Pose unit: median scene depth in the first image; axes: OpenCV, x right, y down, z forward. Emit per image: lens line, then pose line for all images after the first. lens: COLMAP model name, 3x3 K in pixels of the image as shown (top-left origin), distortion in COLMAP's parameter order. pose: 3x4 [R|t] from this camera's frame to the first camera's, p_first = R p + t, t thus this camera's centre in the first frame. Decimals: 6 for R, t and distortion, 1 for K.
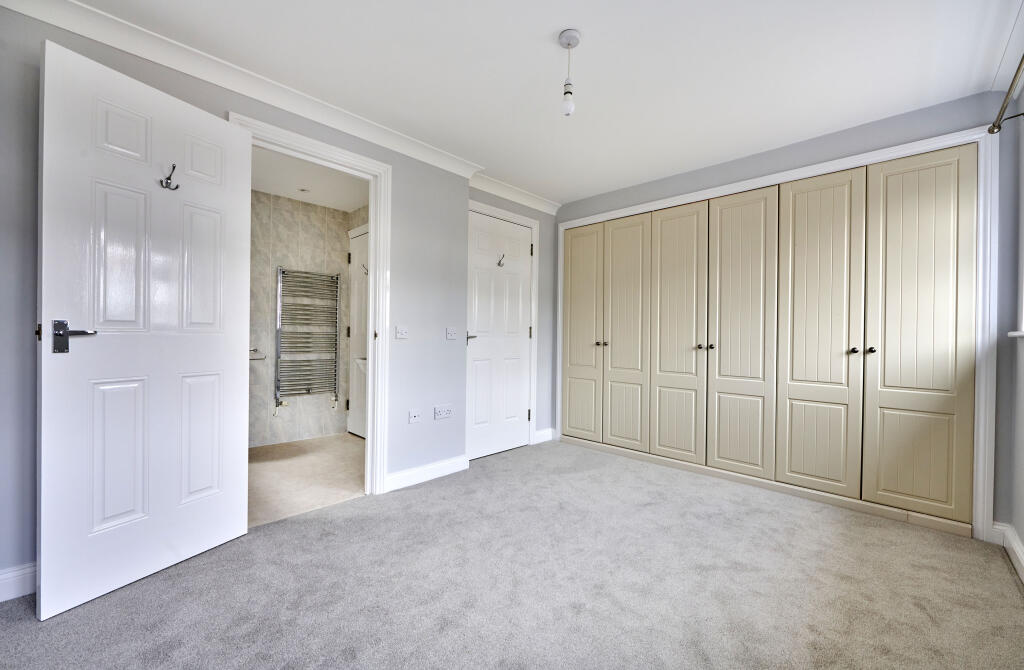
lens RADIAL K [[405.0, 0, 508.2], [0, 405.0, 334.8], [0, 0, 1]] dist [-0.000448, -0.000197]
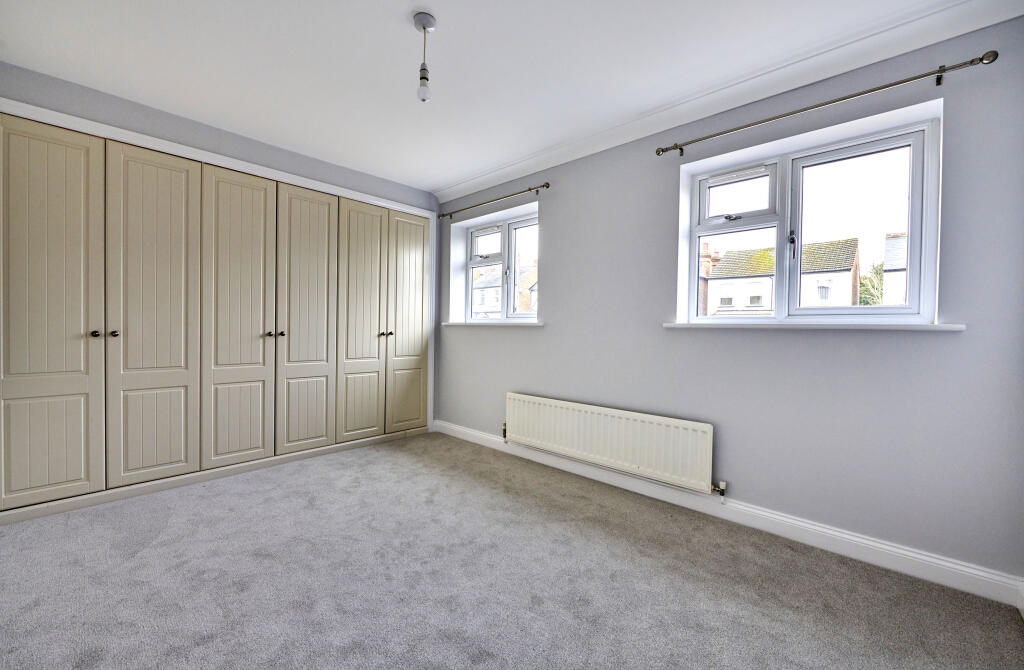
lens RADIAL K [[405.0, 0, 508.2], [0, 405.0, 334.8], [0, 0, 1]] dist [-0.000448, -0.000197]
pose [[-0.017058, -0.030213, 0.999398, -0.536581], [-0.017714, 0.999396, 0.029911, -0.008617], [-0.999698, -0.017193, -0.017583, 0.505650]]
